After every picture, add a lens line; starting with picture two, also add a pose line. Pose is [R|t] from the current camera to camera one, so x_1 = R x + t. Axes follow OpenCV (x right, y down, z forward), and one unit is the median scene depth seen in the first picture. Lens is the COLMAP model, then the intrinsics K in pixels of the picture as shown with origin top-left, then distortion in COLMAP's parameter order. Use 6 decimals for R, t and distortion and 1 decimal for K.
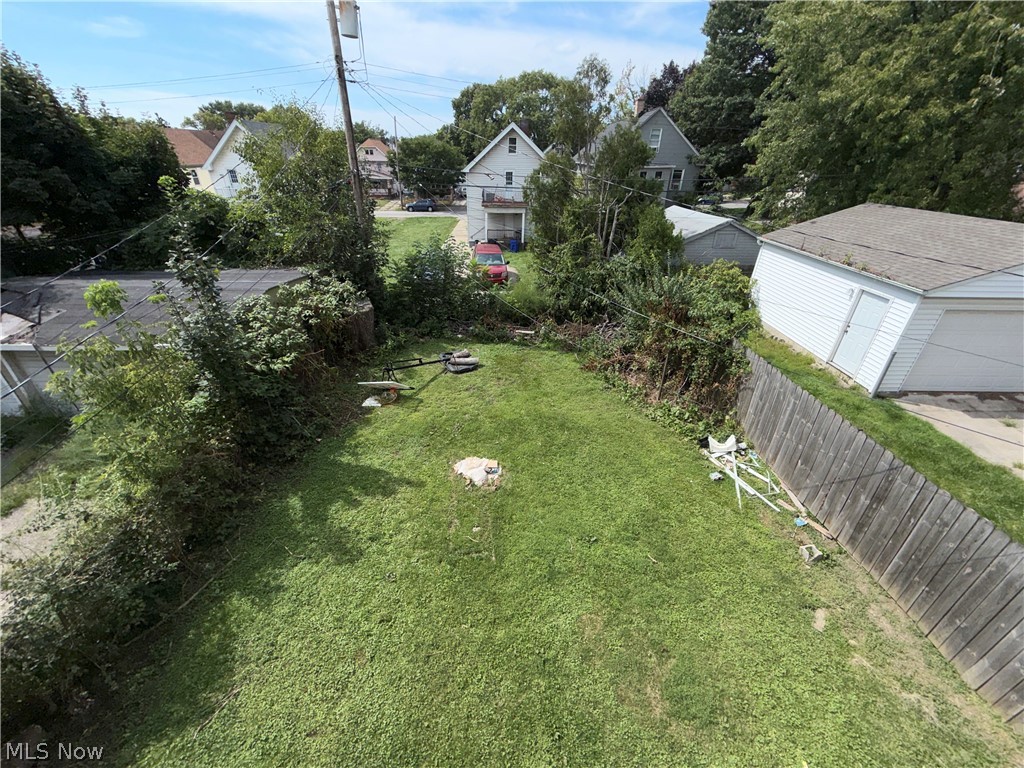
lens RADIAL K [[409.1, 0, 510.1], [0, 409.1, 385.6], [0, 0, 1]] dist [-0.002542, 0.000483]
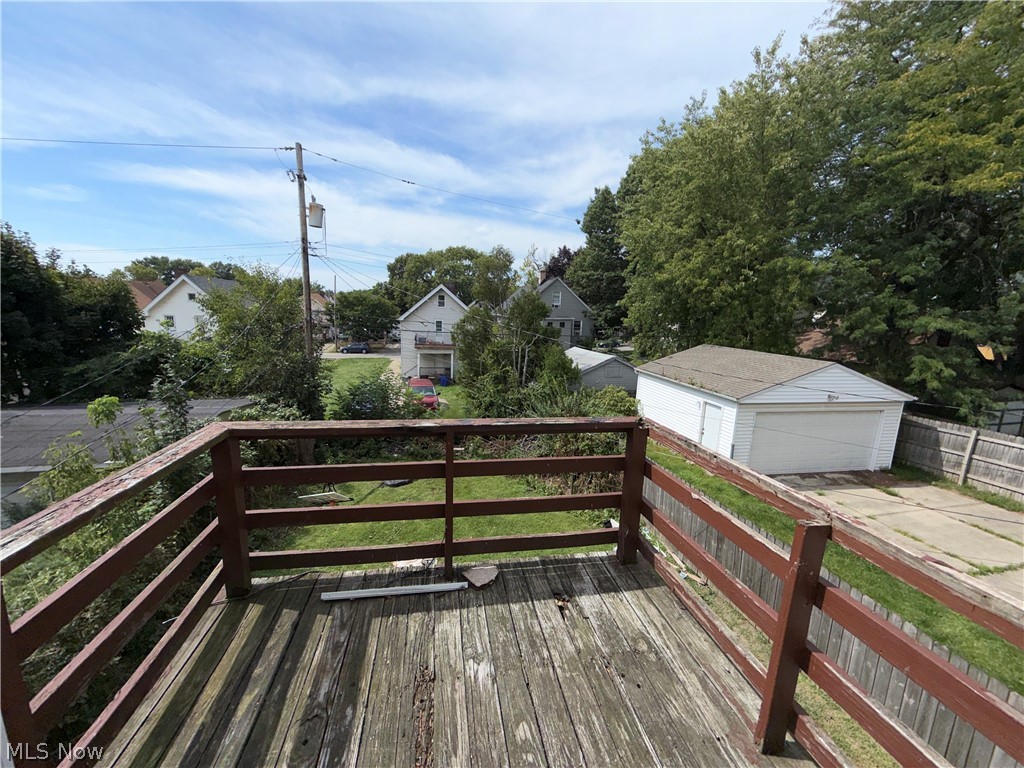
lens RADIAL K [[409.1, 0, 512.1], [0, 409.1, 387.2], [0, 0, 1]] dist [-0.002542, 0.000483]
pose [[0.984793, -0.015409, 0.173049, -0.003385], [0.069457, 0.947913, -0.310865, 0.071698], [-0.159245, 0.318157, 0.934568, -0.135500]]
